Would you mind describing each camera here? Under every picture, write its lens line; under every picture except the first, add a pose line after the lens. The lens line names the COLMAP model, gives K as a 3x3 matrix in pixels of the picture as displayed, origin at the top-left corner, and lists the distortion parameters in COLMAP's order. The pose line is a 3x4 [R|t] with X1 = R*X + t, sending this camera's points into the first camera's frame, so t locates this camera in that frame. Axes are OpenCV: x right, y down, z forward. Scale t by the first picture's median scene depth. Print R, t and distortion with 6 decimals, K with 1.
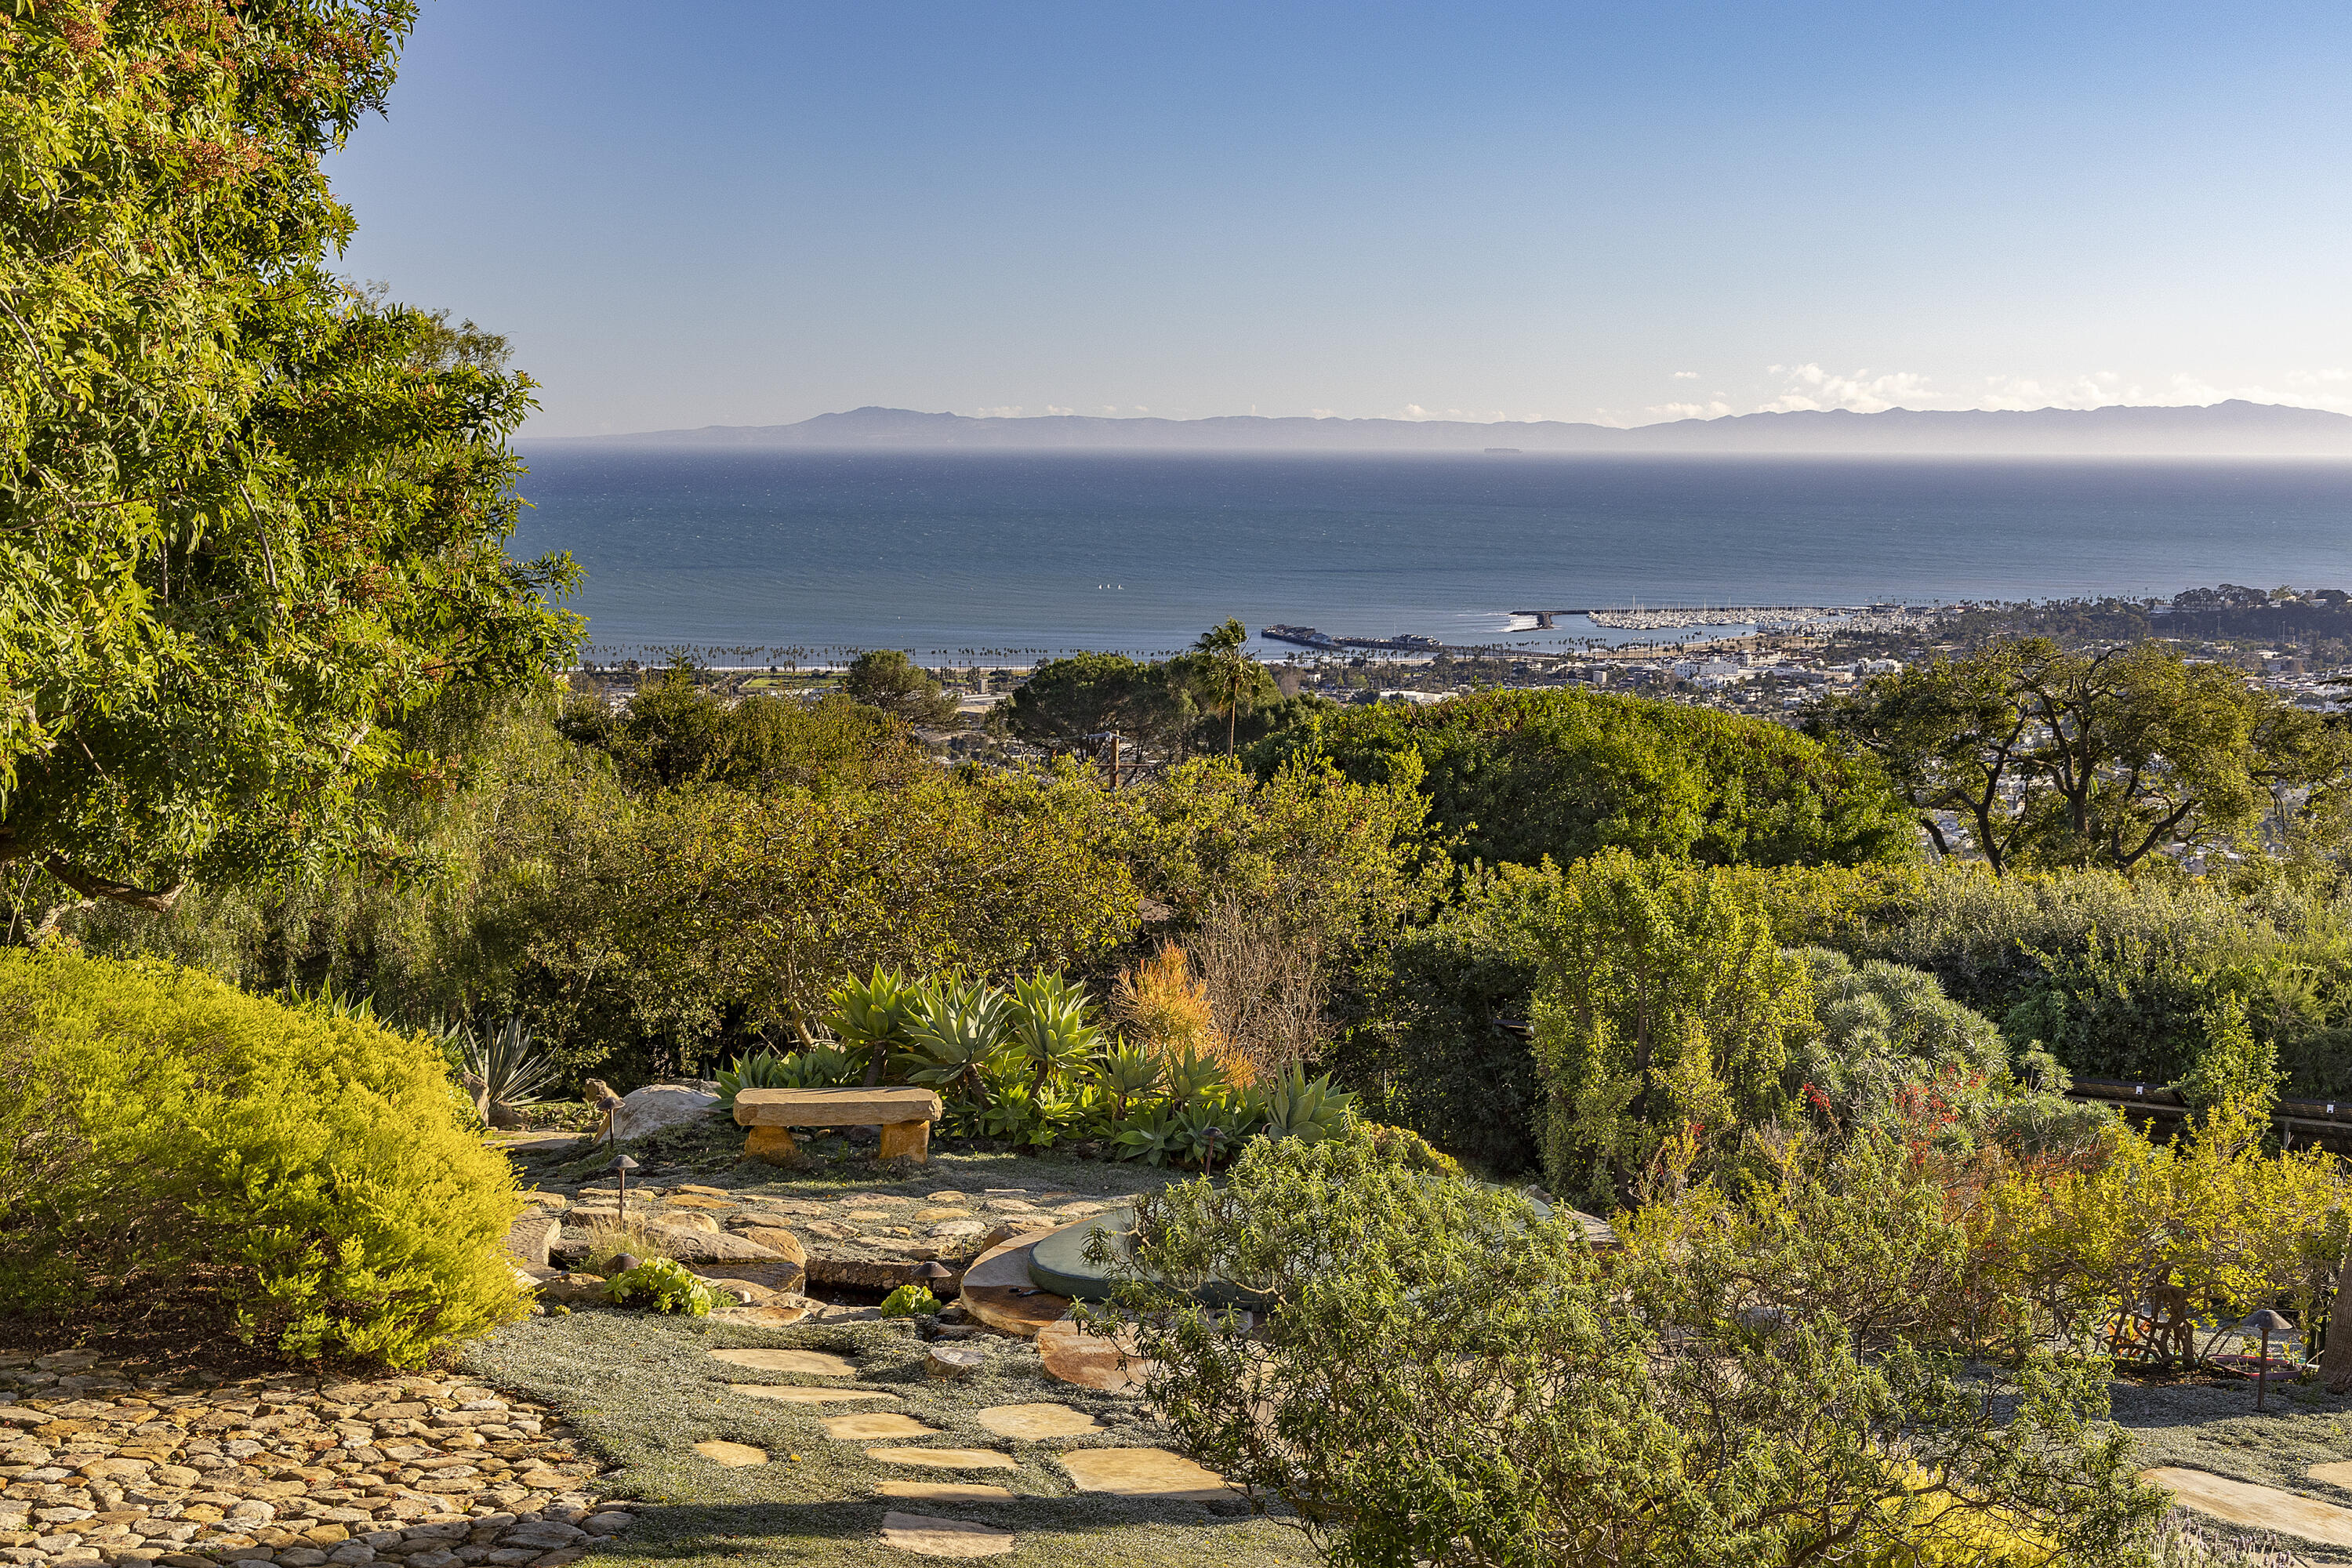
lens RADIAL K [[3182.4, 0, 1164.8], [0, 3182.4, 800.7], [0, 0, 1]] dist [0.017568, 0.000000]
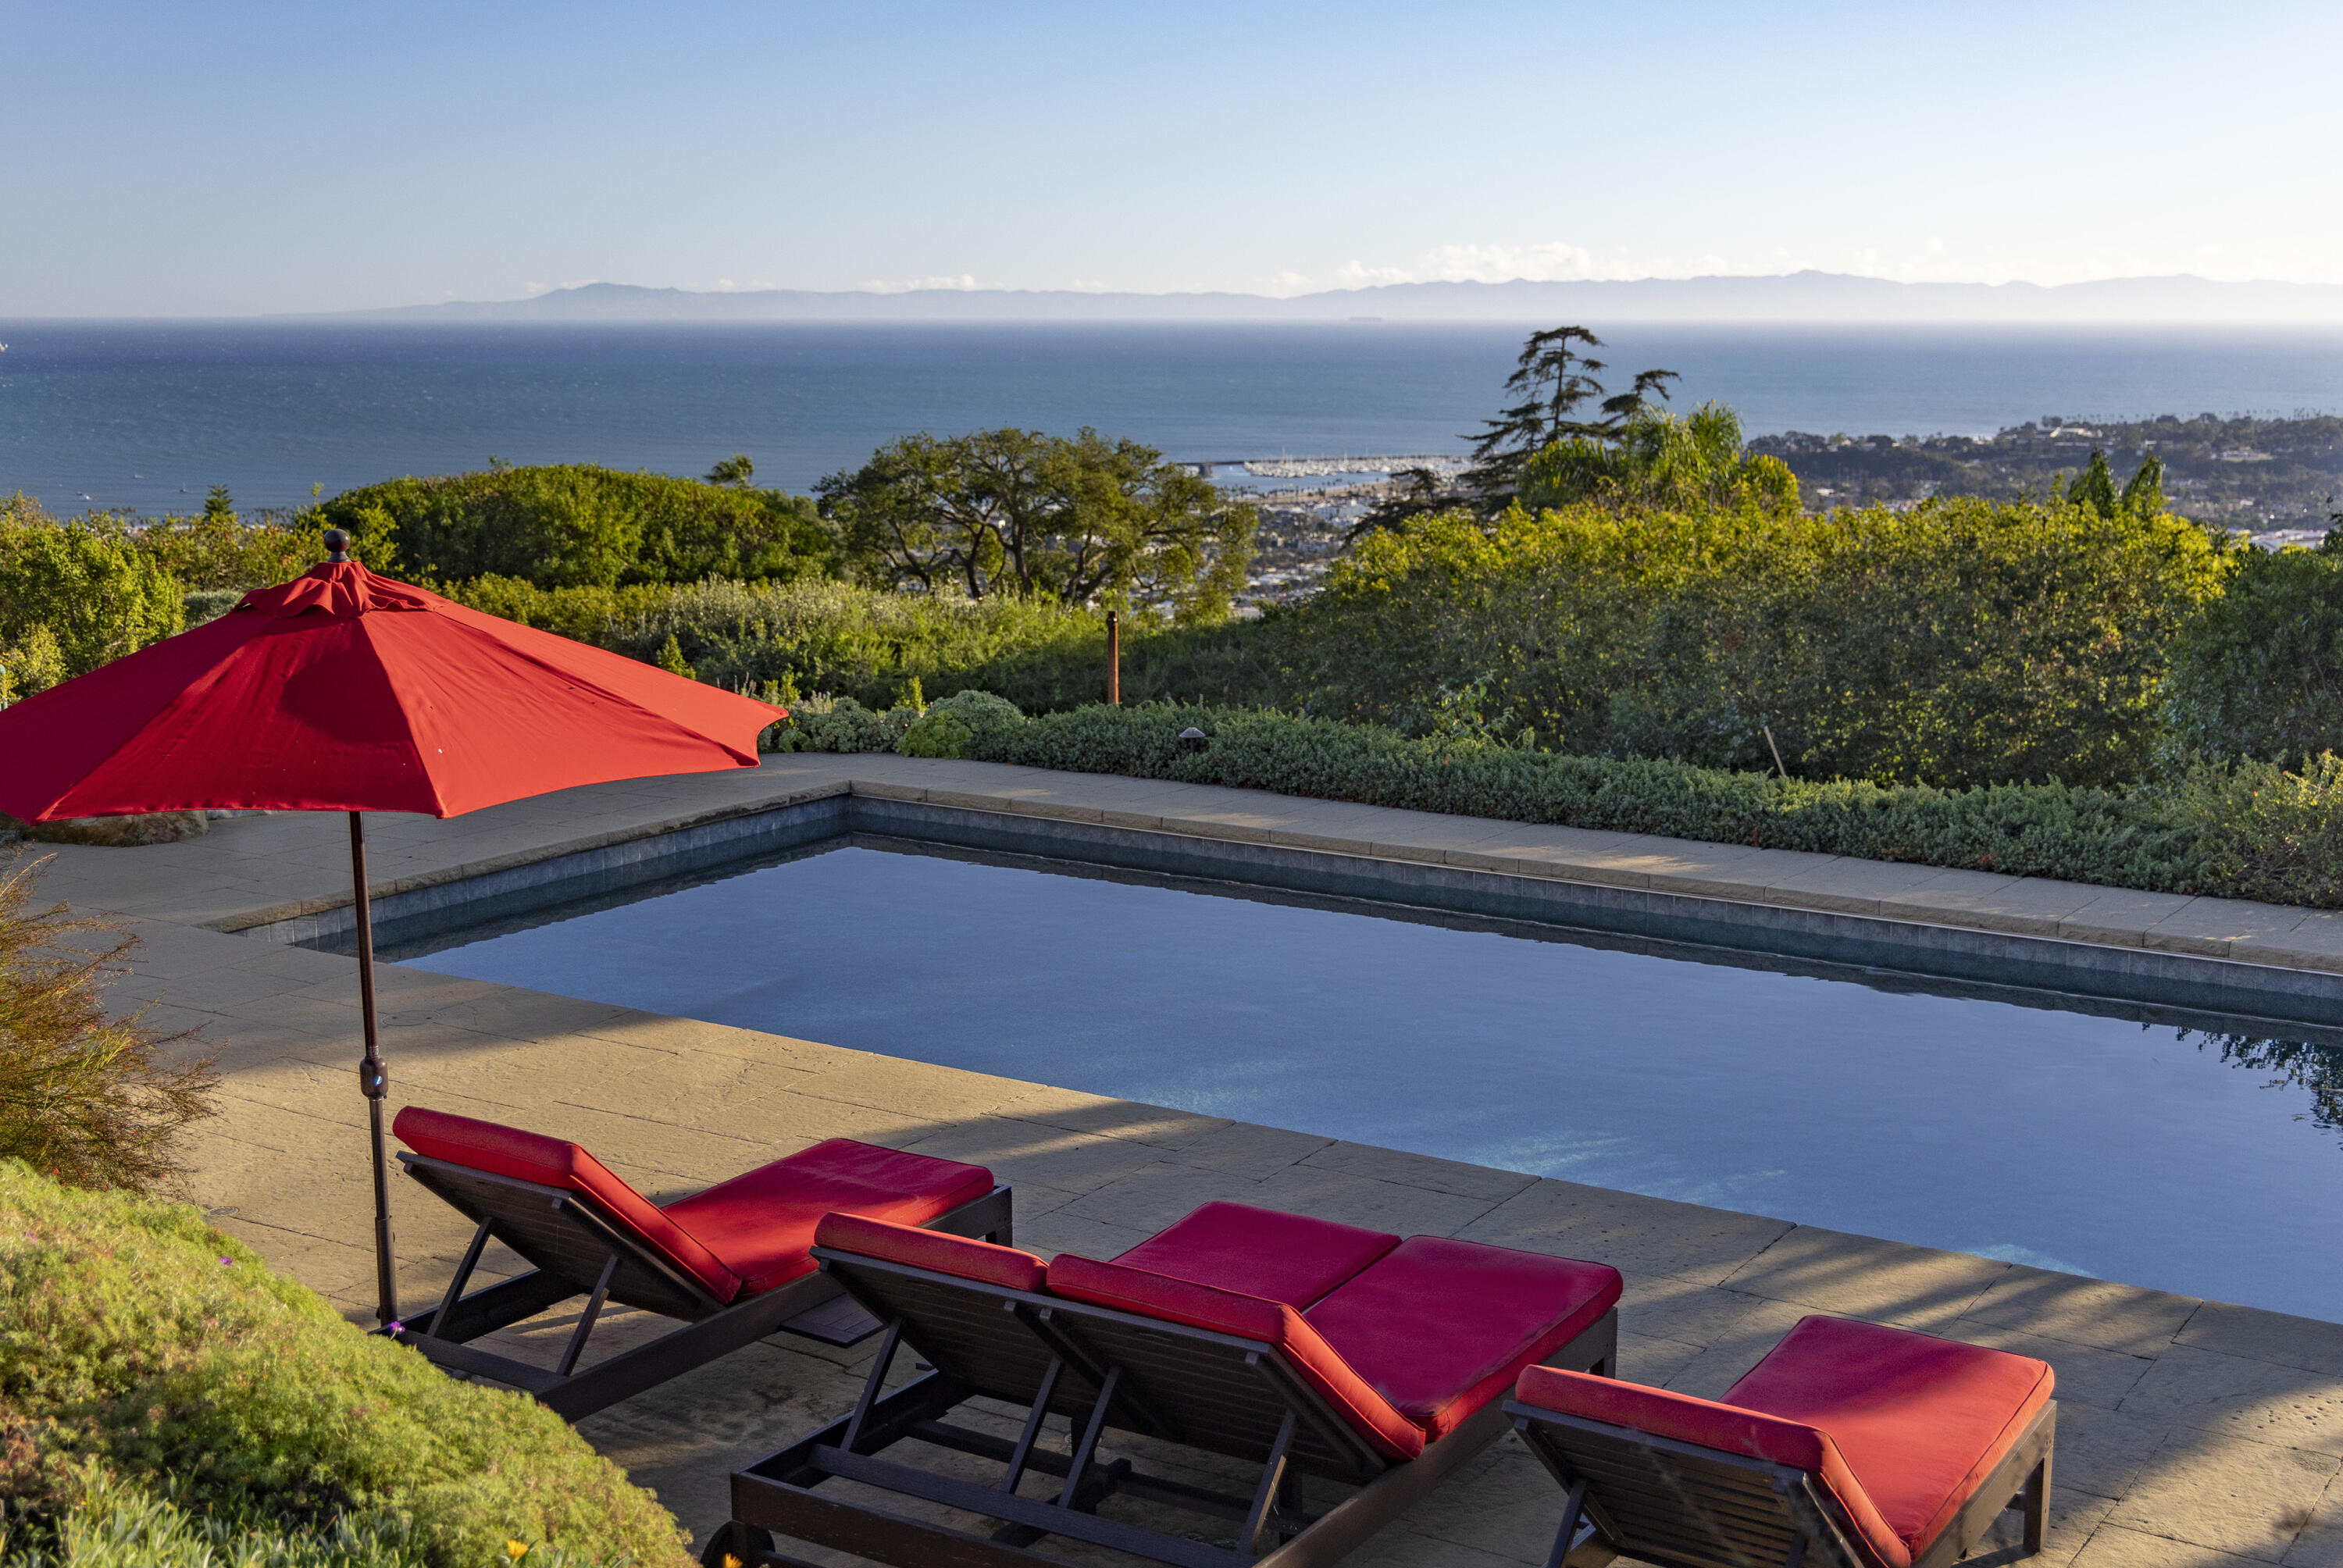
lens RADIAL K [[2845.4, 0, 1160.1], [0, 2845.4, 785.6], [0, 0, 1]] dist [0.025329, 0.000000]
pose [[0.995540, -0.022064, 0.091728, 0.274323], [0.017255, 0.998451, 0.052886, 0.039892], [-0.092752, -0.051067, 0.994379, -0.179836]]
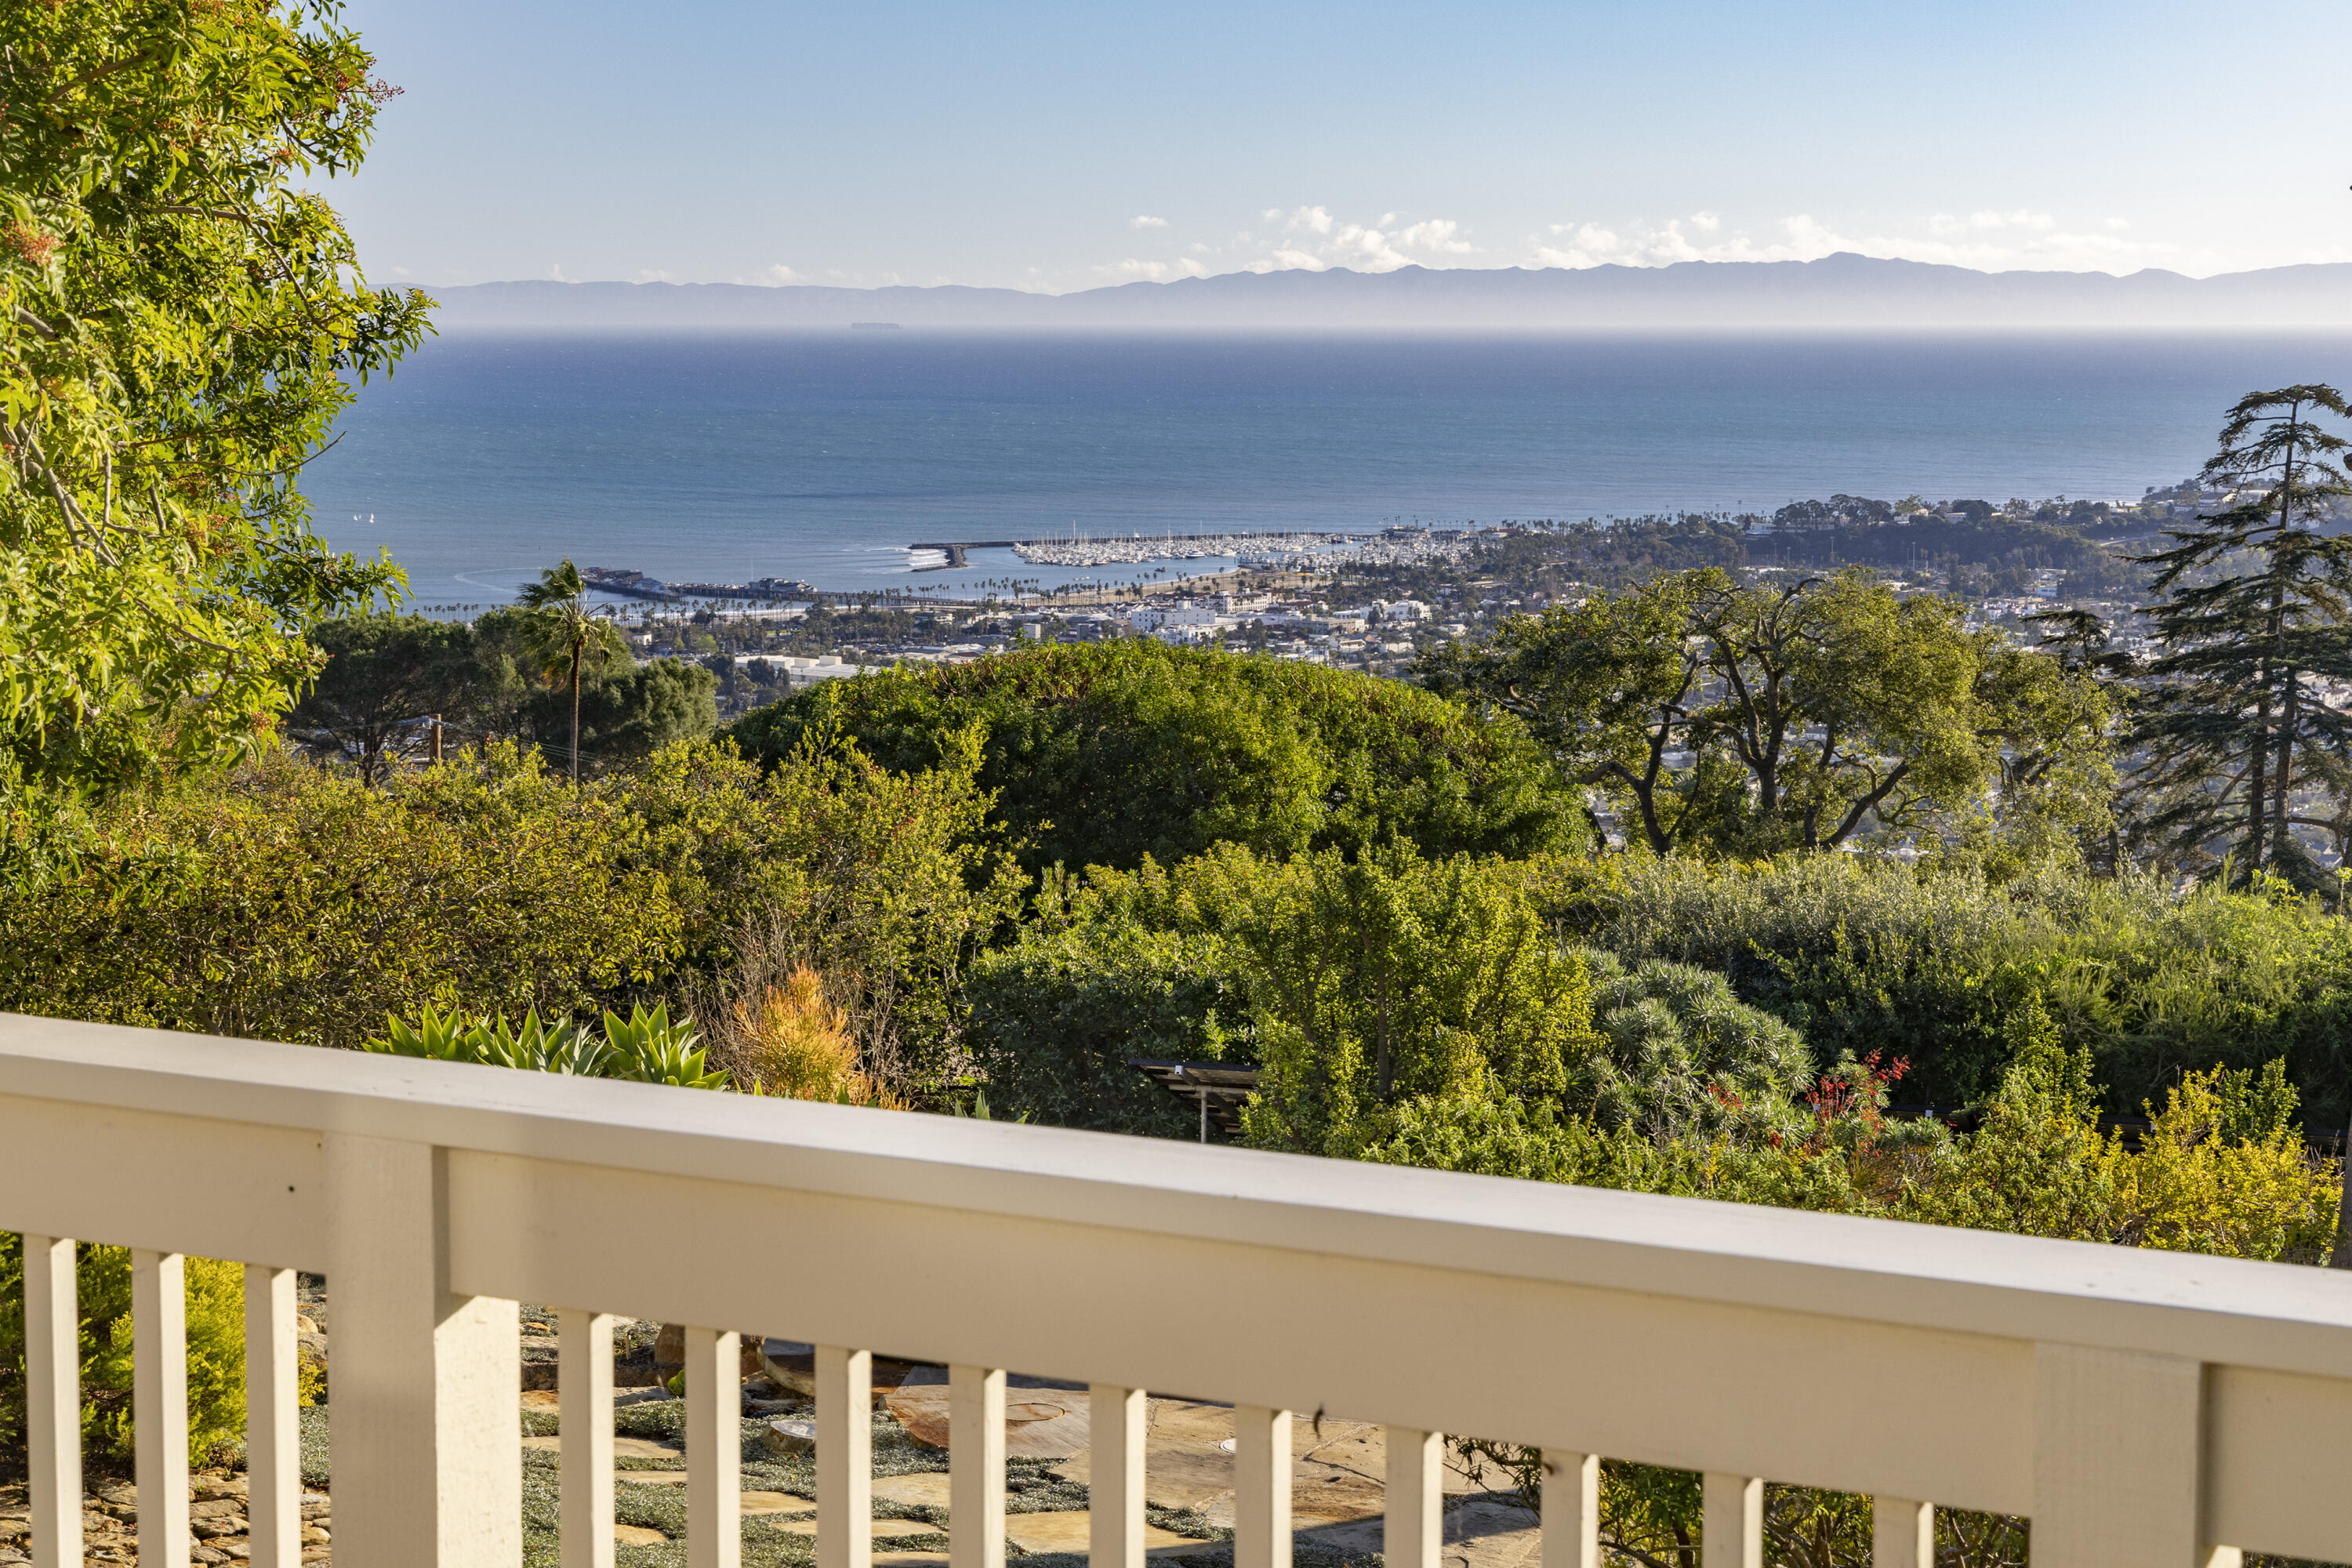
lens RADIAL K [[4346.7, 0, 1165.8], [0, 4346.7, 779.9], [0, 0, 1]] dist [0.077708, 0.000000]
pose [[0.985764, -0.024369, 0.166359, -0.046802], [0.025313, 0.999673, -0.003560, 0.002447], [-0.166218, 0.007720, 0.986059, -0.047546]]
